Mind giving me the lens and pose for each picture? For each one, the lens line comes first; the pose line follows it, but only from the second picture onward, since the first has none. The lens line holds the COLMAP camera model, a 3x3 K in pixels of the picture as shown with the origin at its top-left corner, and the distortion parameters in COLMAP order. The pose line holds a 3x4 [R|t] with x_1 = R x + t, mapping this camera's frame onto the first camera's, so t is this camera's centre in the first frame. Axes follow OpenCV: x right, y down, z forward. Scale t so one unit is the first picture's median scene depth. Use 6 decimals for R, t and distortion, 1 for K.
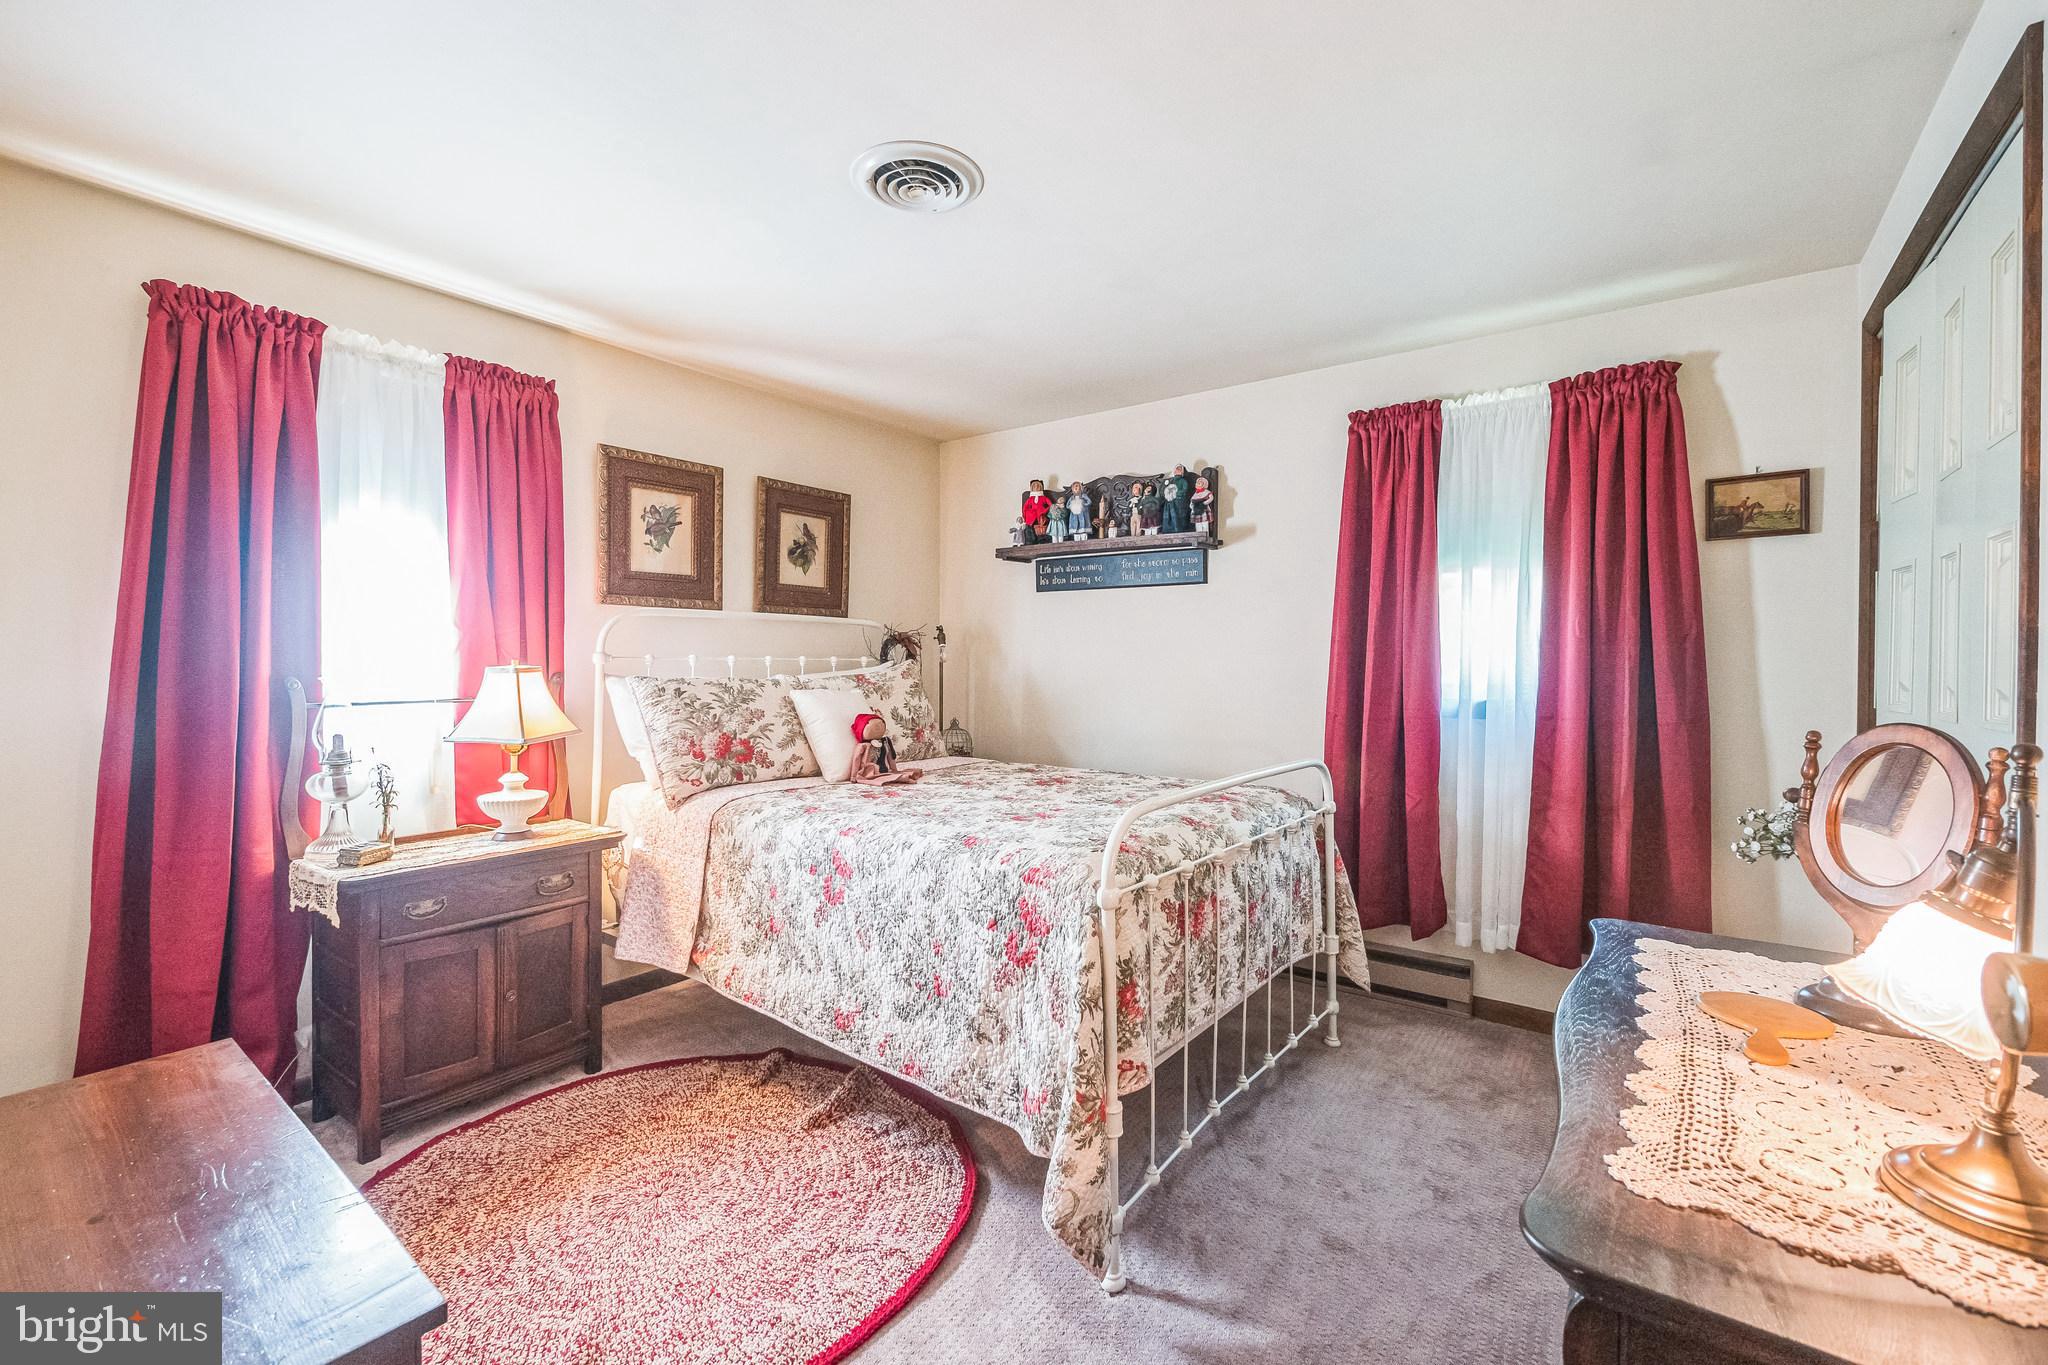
lens RADIAL K [[884.5, 0, 1018.9], [0, 884.5, 675.8], [0, 0, 1]] dist [-0.004628, -0.001319]
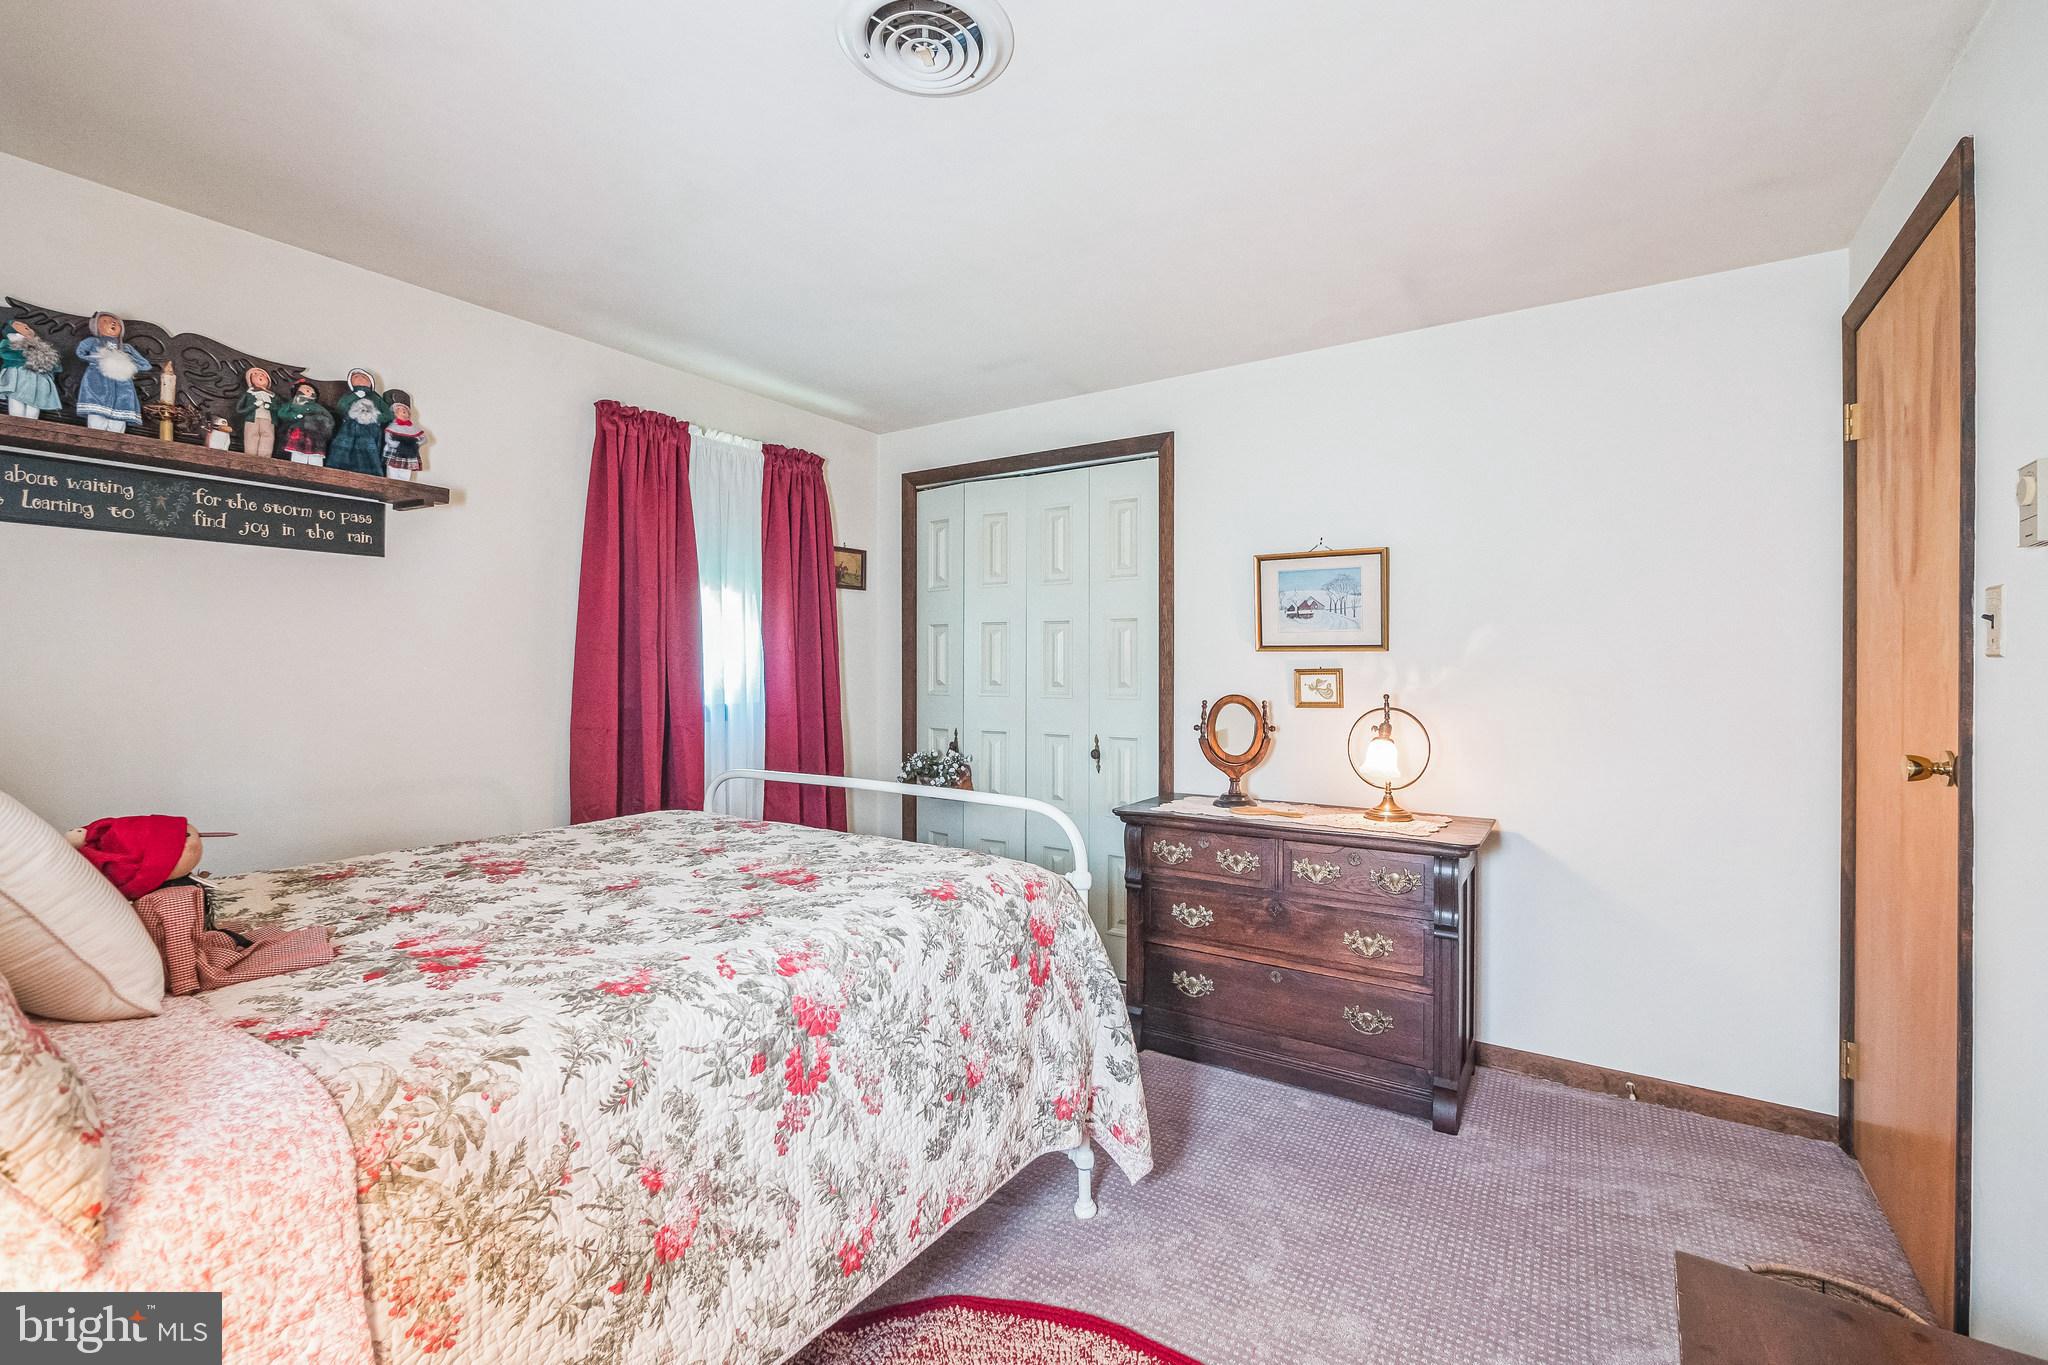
lens RADIAL K [[884.5, 0, 1018.1], [0, 884.5, 674.4], [0, 0, 1]] dist [-0.004628, -0.001319]
pose [[-0.072672, -0.011168, 0.997293, -0.723831], [0.013866, 0.999829, 0.012207, -0.021960], [-0.997259, 0.014715, -0.072505, 0.811485]]
